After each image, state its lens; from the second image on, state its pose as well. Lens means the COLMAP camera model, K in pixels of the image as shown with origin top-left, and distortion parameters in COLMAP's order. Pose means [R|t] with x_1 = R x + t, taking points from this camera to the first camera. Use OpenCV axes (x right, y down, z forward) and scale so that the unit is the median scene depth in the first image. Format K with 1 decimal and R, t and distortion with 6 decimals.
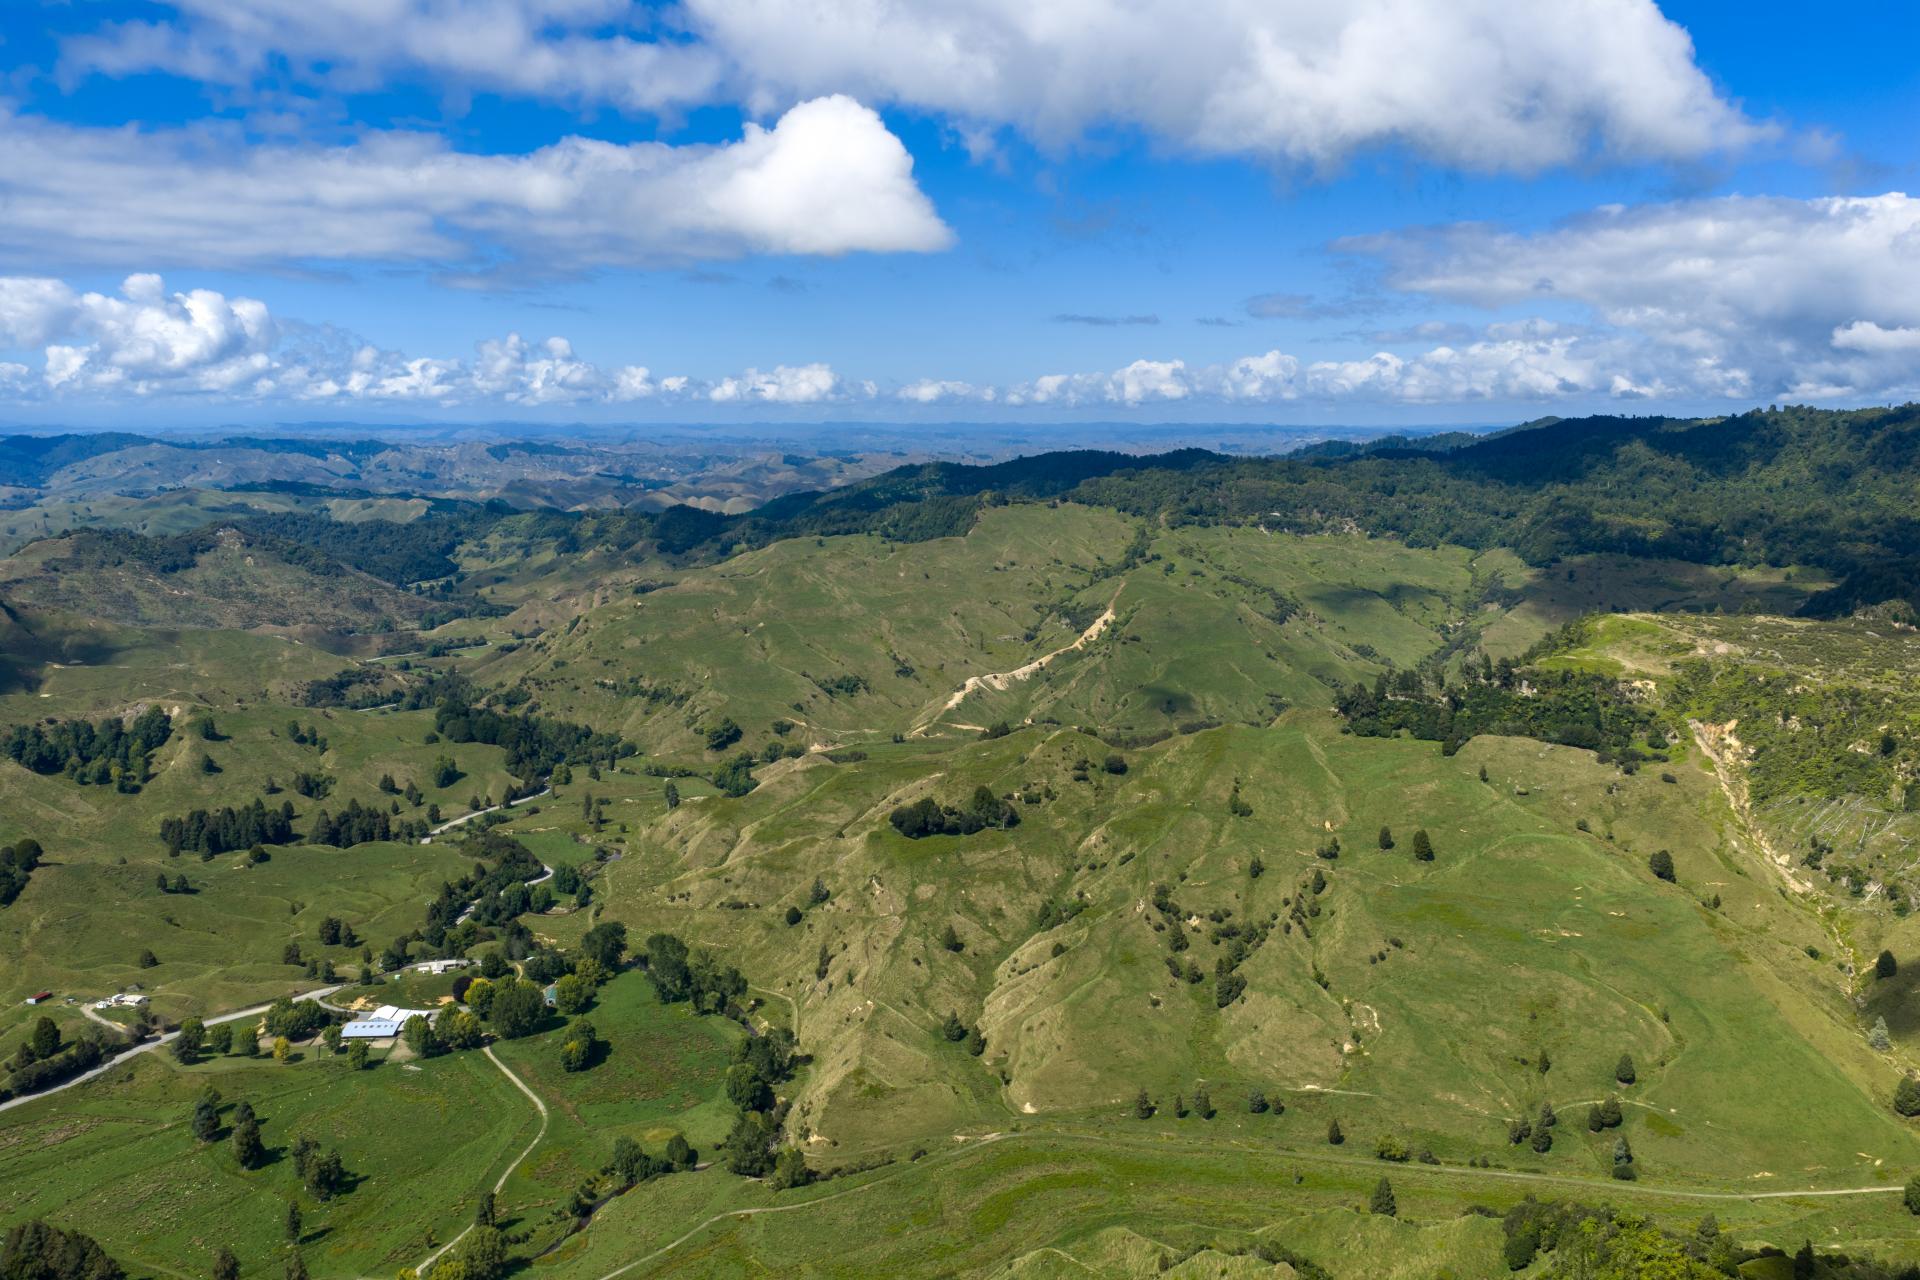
lens RADIAL K [[1578.7, 0, 957.9], [0, 1578.7, 627.4], [0, 0, 1]] dist [0.013395, -0.012704]
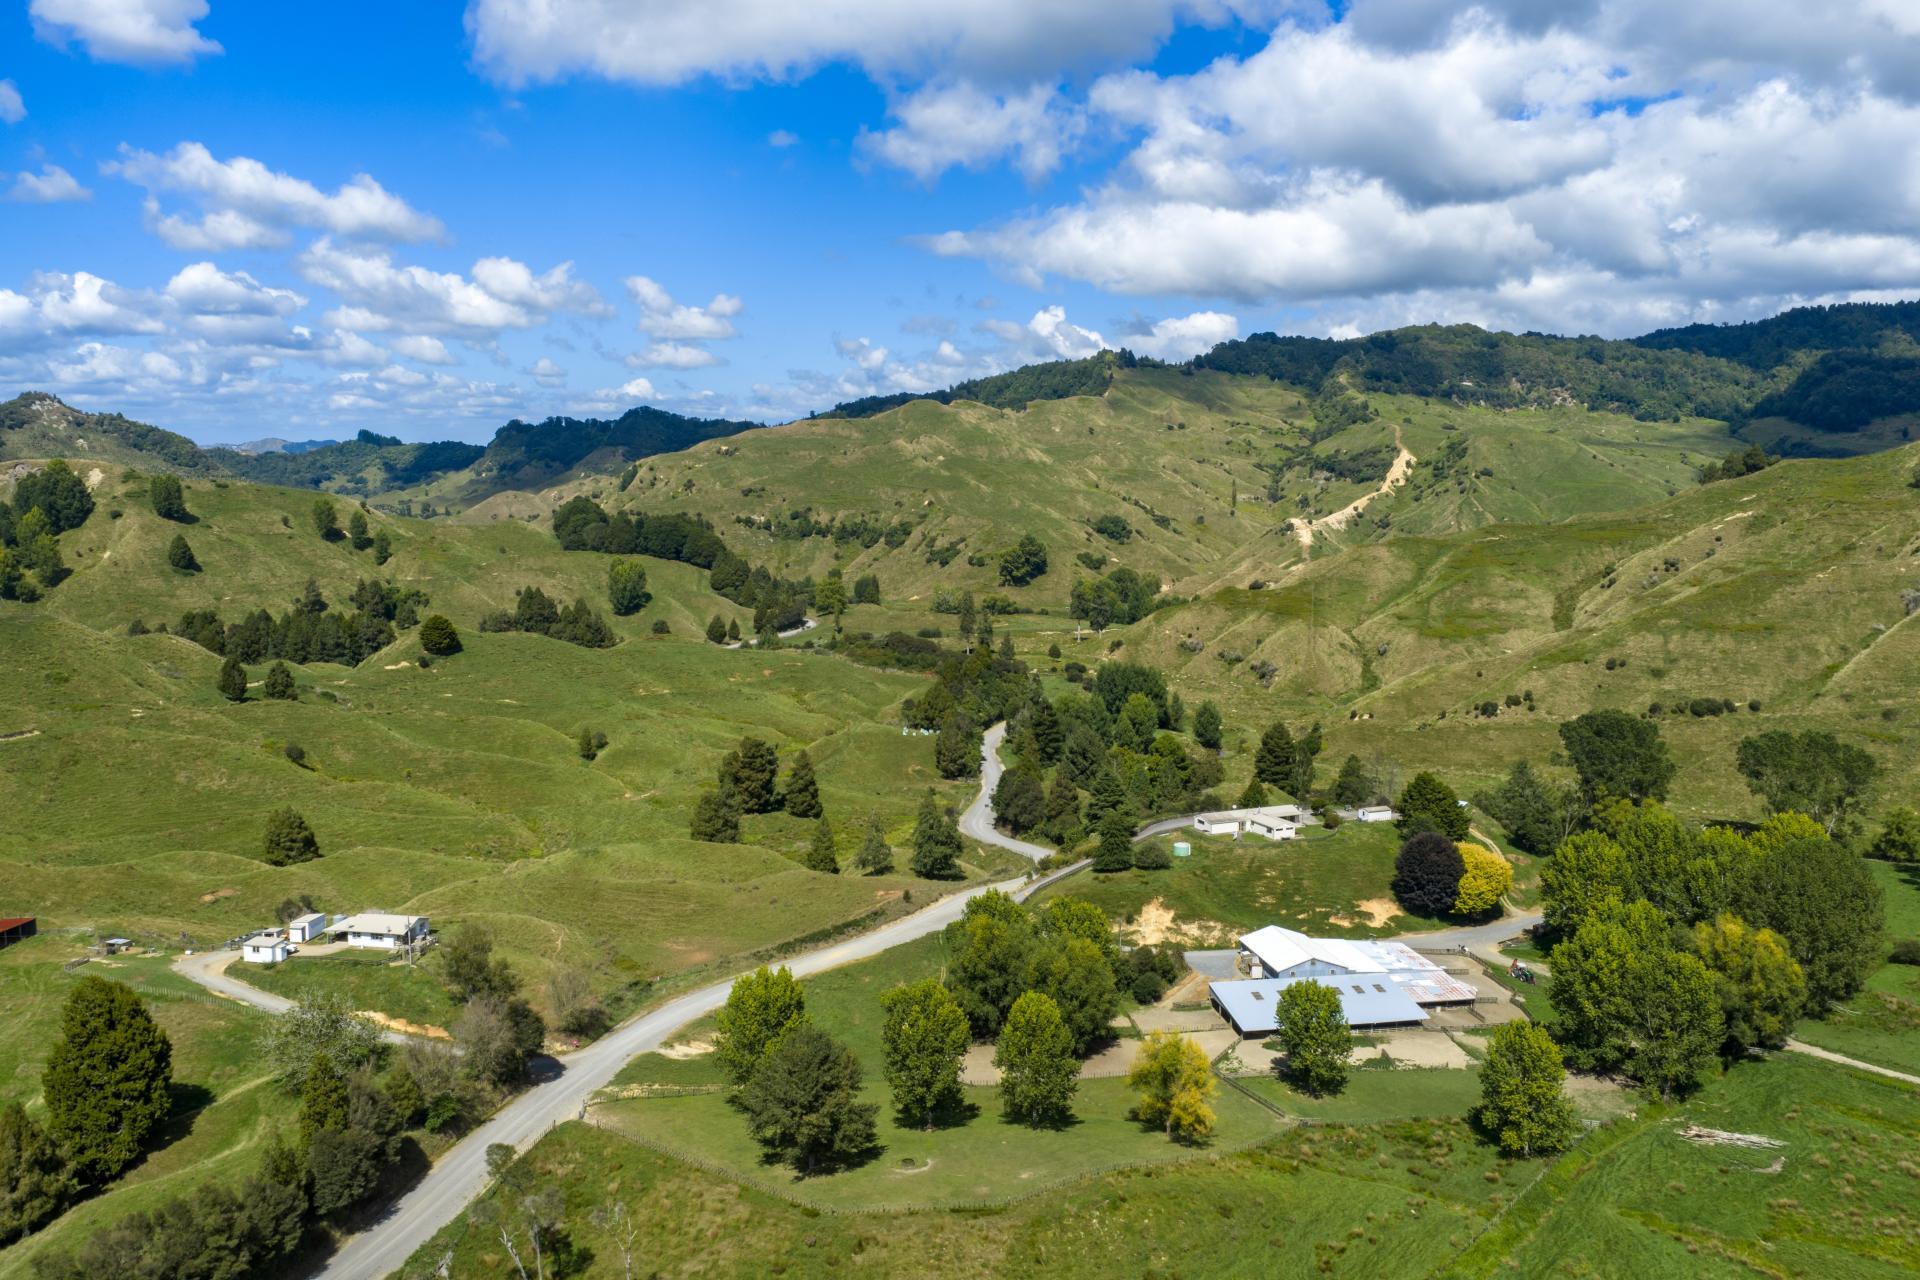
lens RADIAL K [[1578.7, 0, 963.4], [0, 1578.7, 651.1], [0, 0, 1]] dist [0.013395, -0.012704]
pose [[0.990791, -0.010602, 0.134981, -0.188765], [0.011795, 0.999898, -0.008042, 0.078899], [-0.134882, 0.009560, 0.990816, 0.298291]]
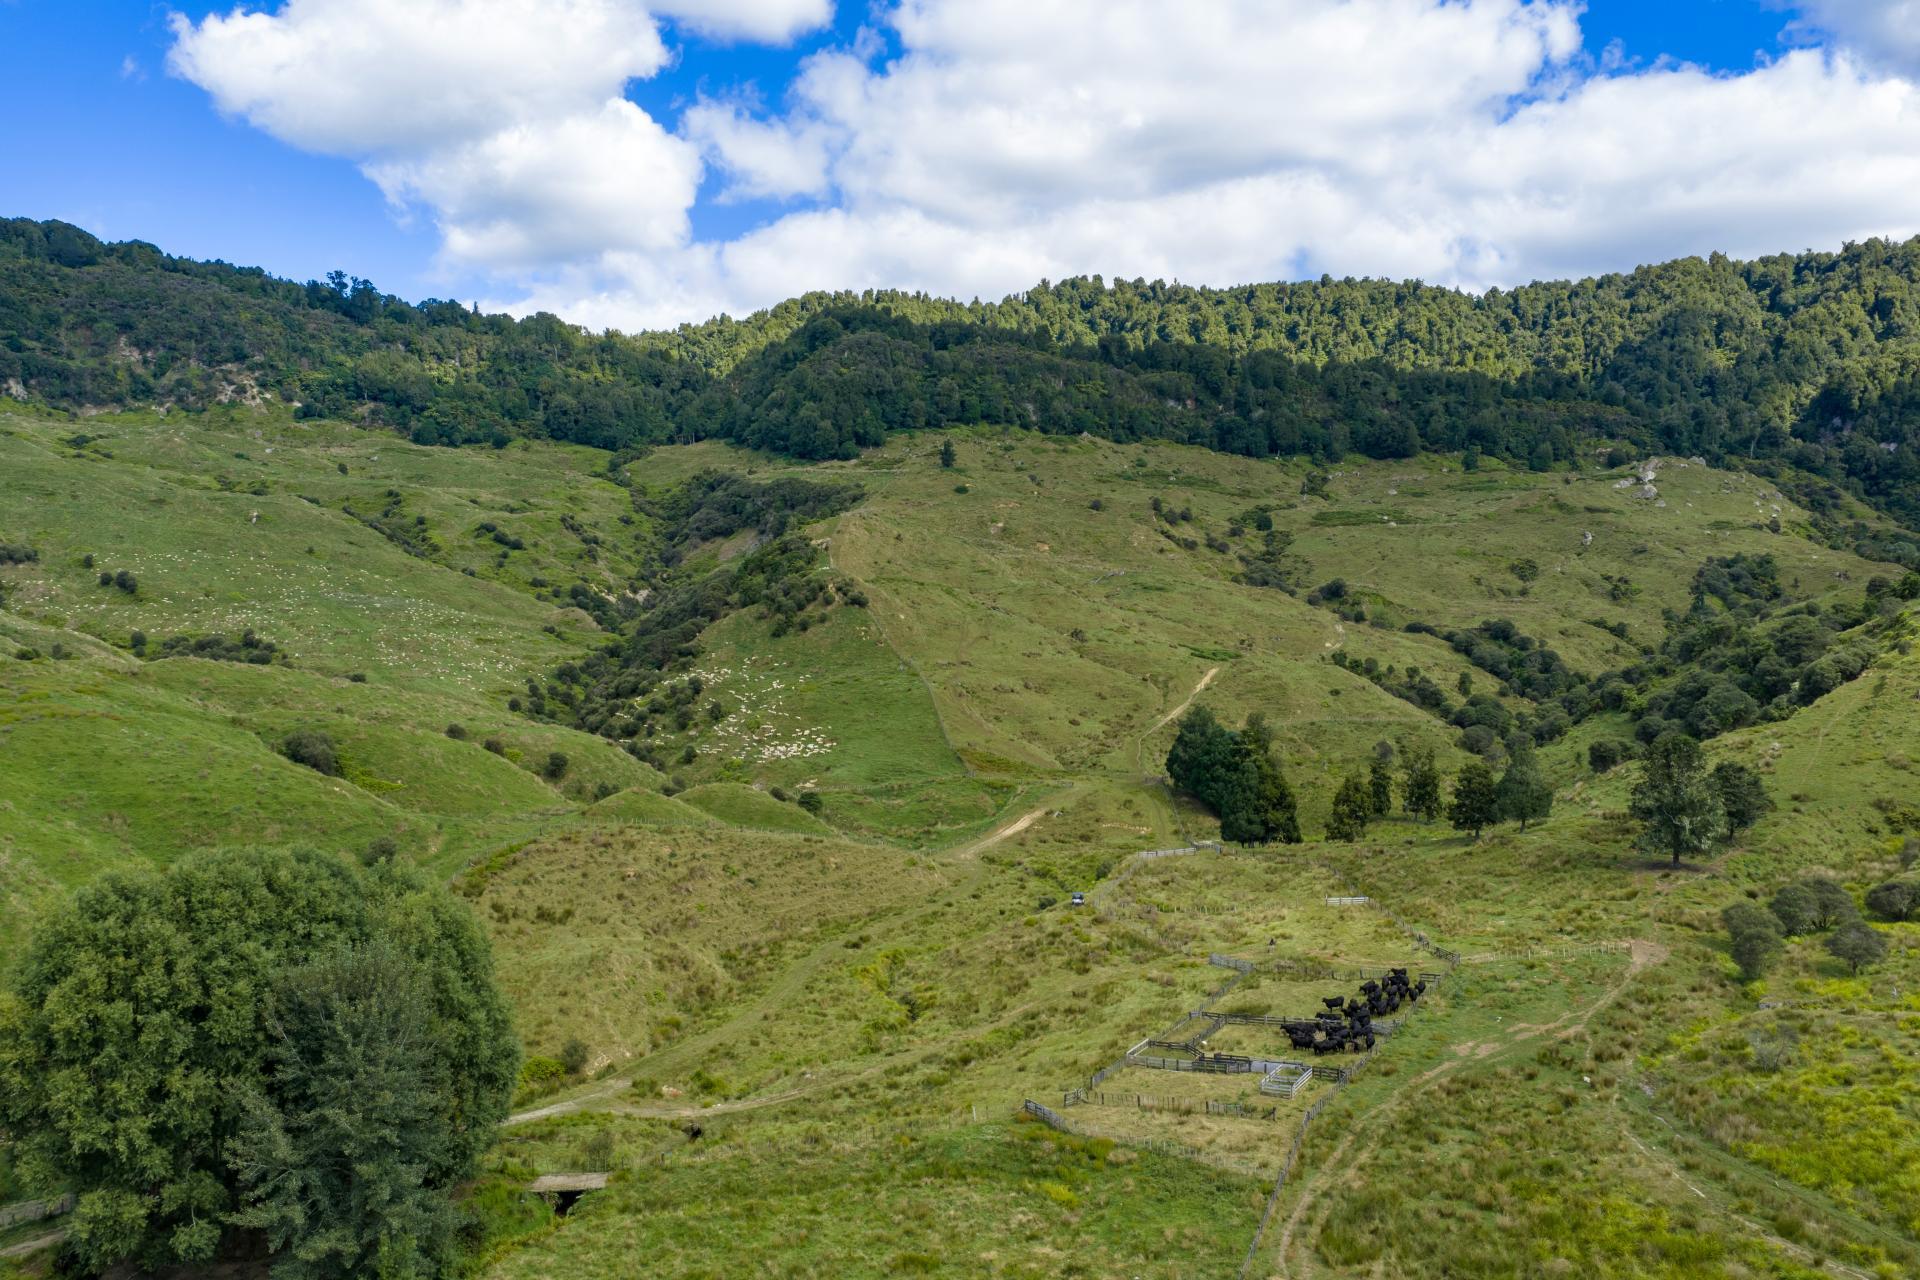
lens RADIAL K [[1578.7, 0, 962.7], [0, 1578.7, 638.3], [0, 0, 1]] dist [0.013395, -0.012704]
pose [[0.817128, -0.008229, 0.576398, 0.214871], [0.074074, 0.993108, -0.090832, 0.033873], [-0.571678, 0.116917, 0.812105, 0.774484]]
